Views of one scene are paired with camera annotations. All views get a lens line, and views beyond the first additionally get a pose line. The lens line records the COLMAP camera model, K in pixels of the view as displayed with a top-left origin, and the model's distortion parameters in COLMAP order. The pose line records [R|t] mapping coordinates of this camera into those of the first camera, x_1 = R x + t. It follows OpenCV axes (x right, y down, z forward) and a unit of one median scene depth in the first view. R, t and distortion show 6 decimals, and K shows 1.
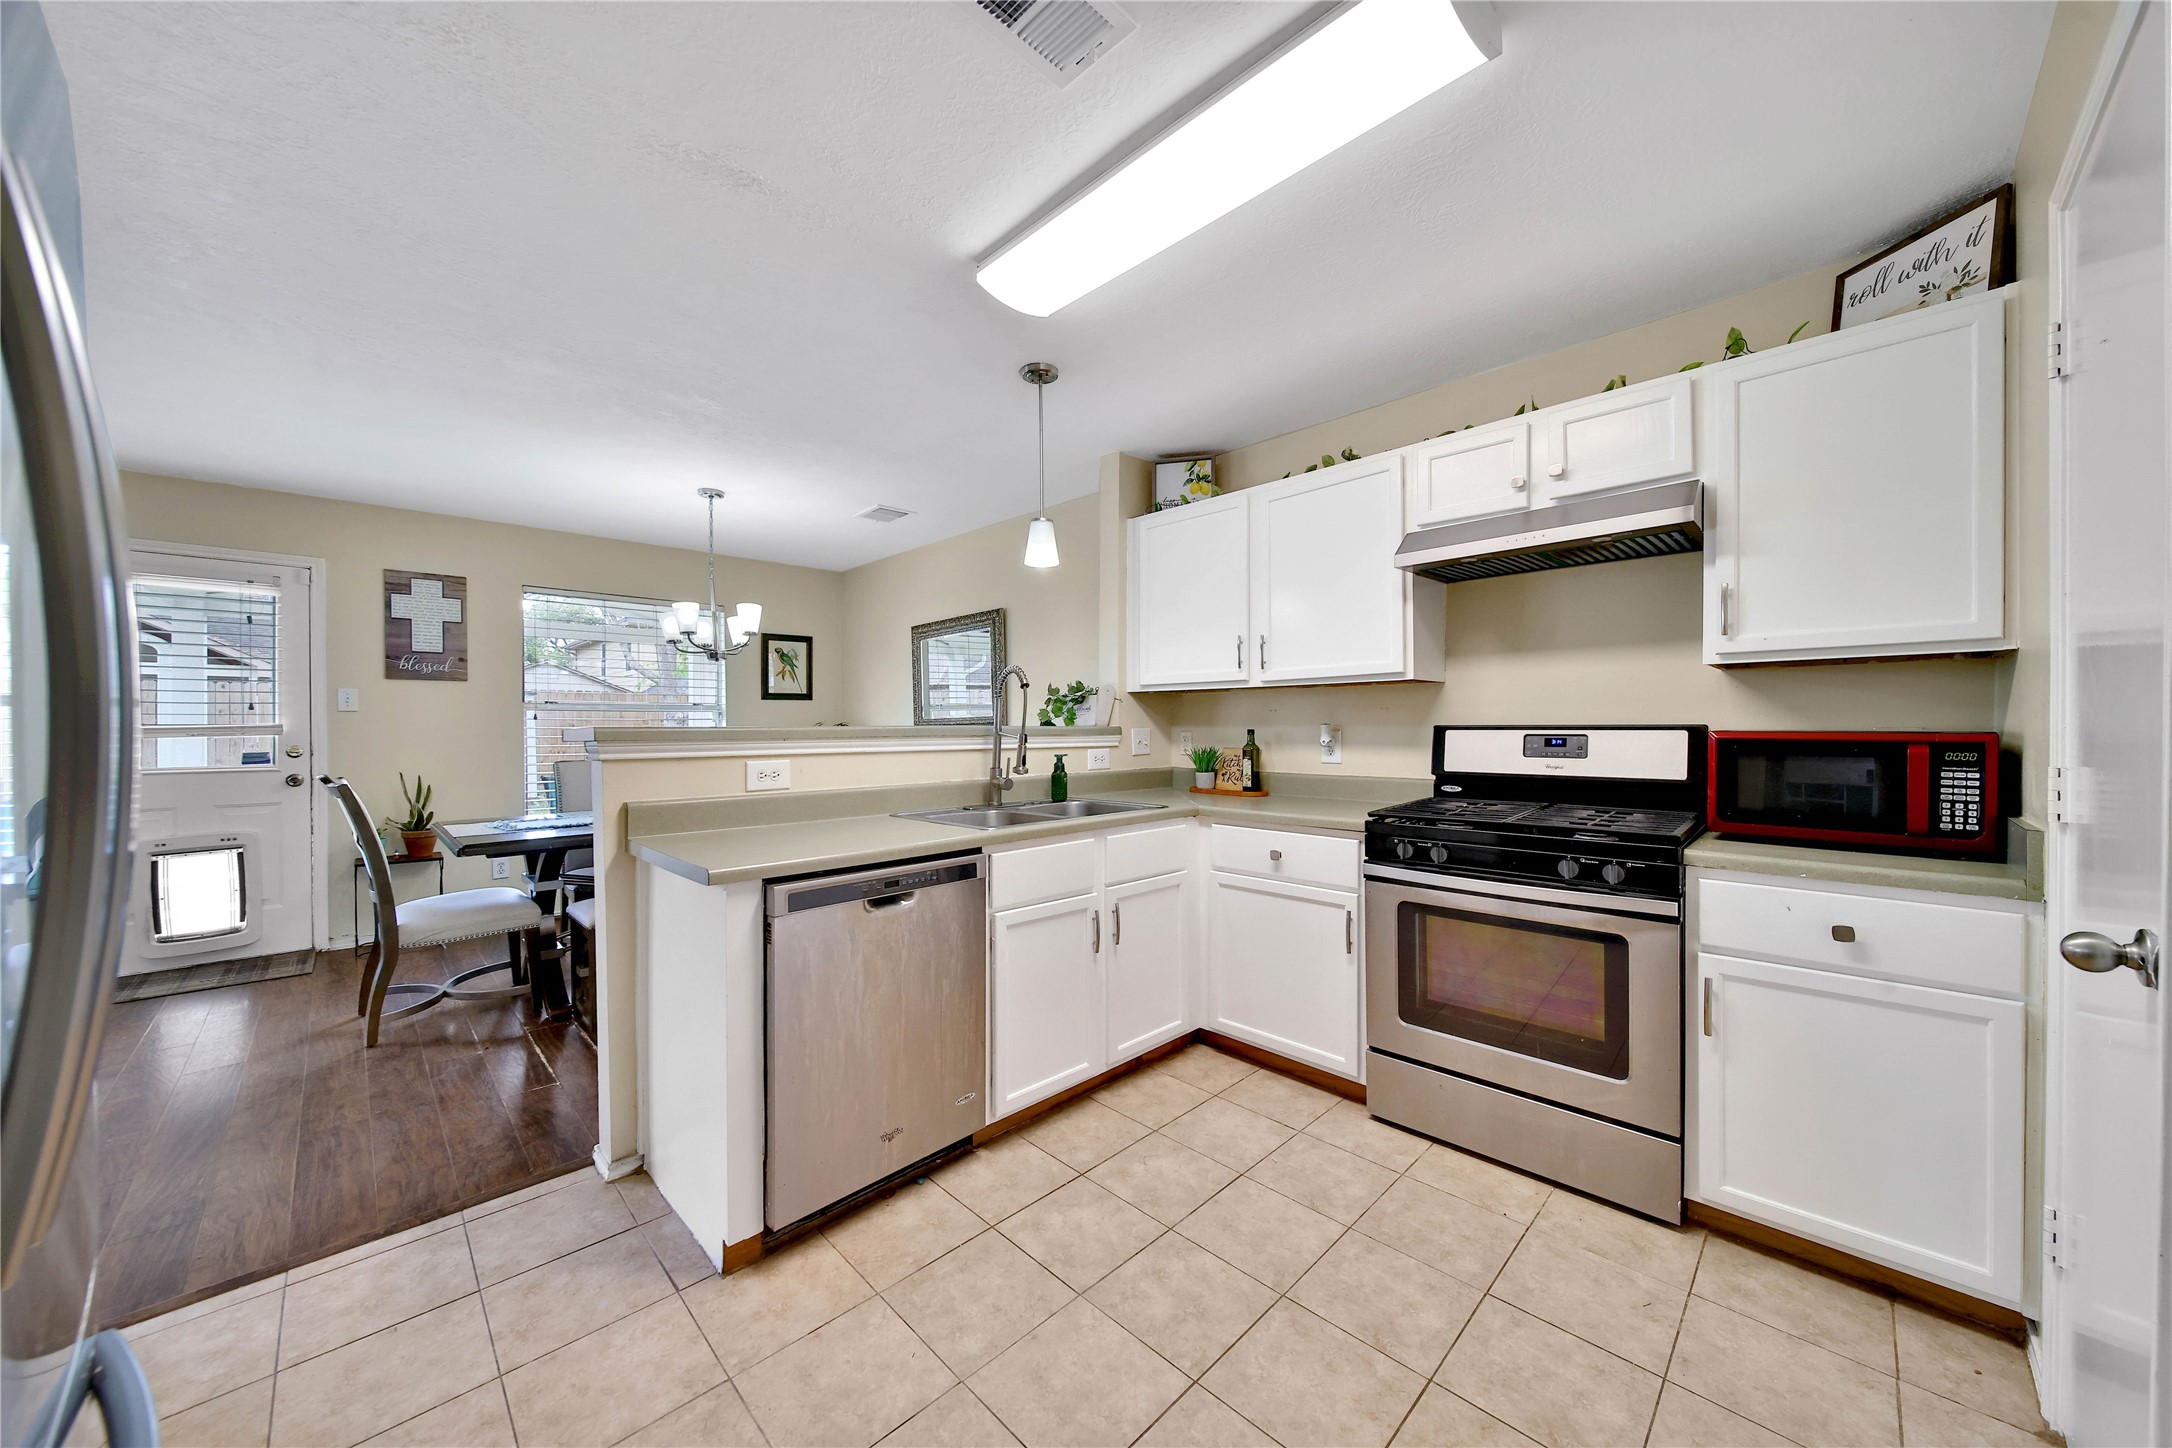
lens RADIAL K [[758.4, 0, 1085.8], [0, 758.4, 730.1], [0, 0, 1]] dist [0.000556, 0.000012]
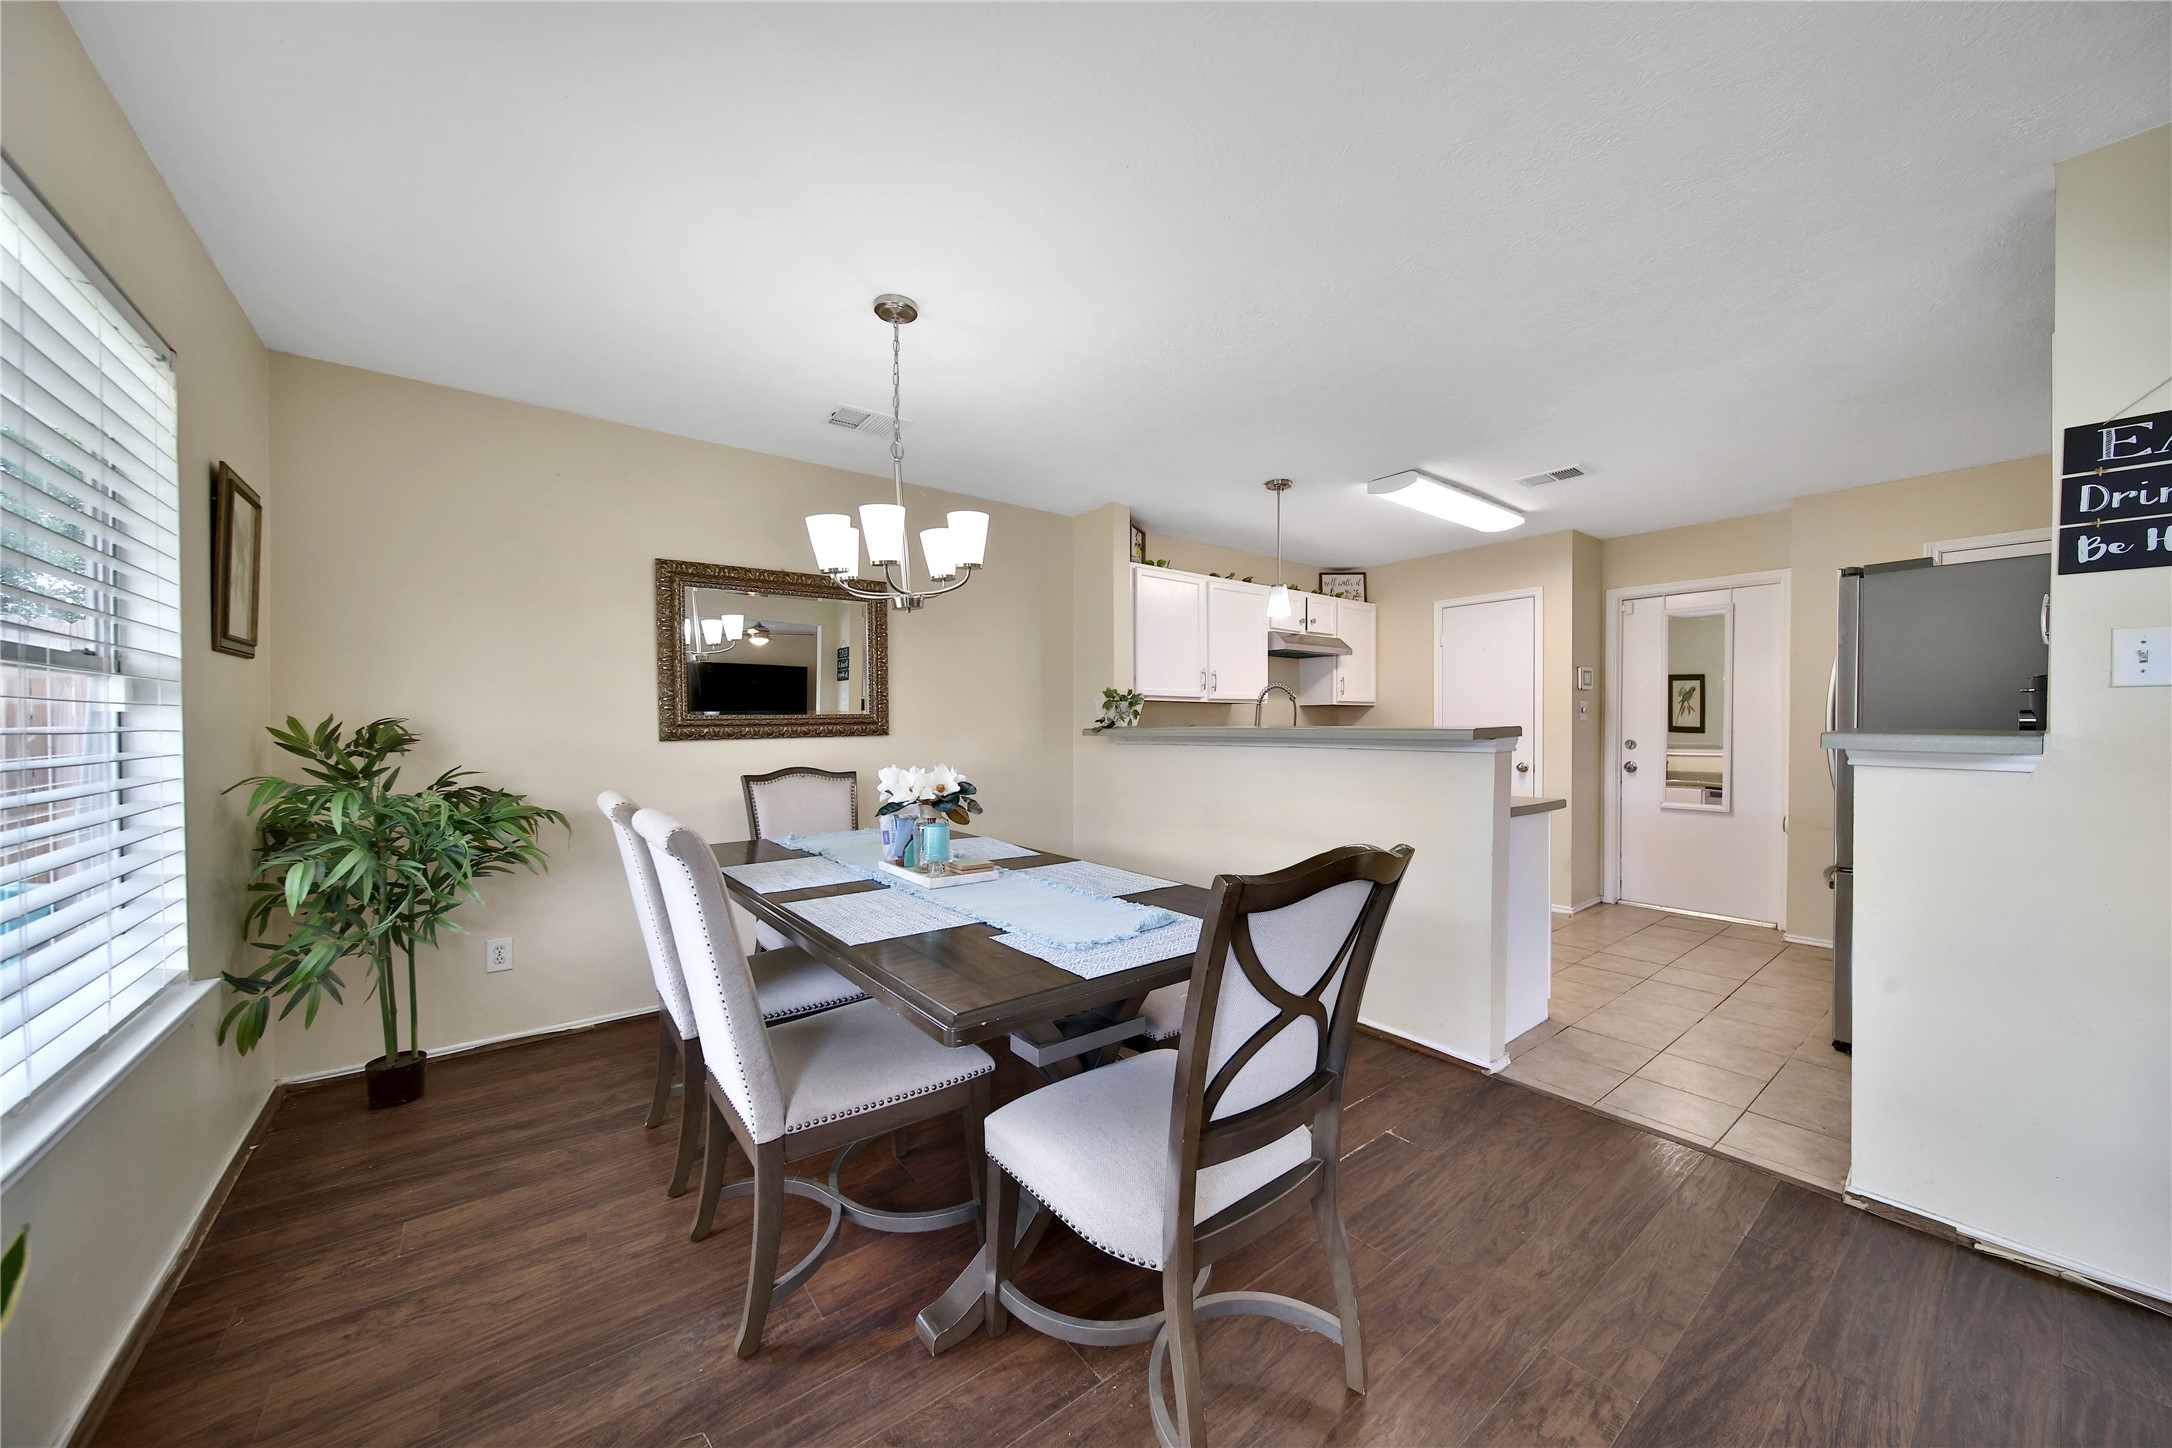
lens RADIAL K [[754.7, 0, 1076.2], [0, 754.7, 733.3], [0, 0, 1]] dist [0.000676, -0.002144]
pose [[0.127530, -0.005185, 0.991821, -1.734162], [0.008810, 0.999953, 0.004095, -0.000044], [-0.991796, 0.008215, 0.127570, 1.344353]]
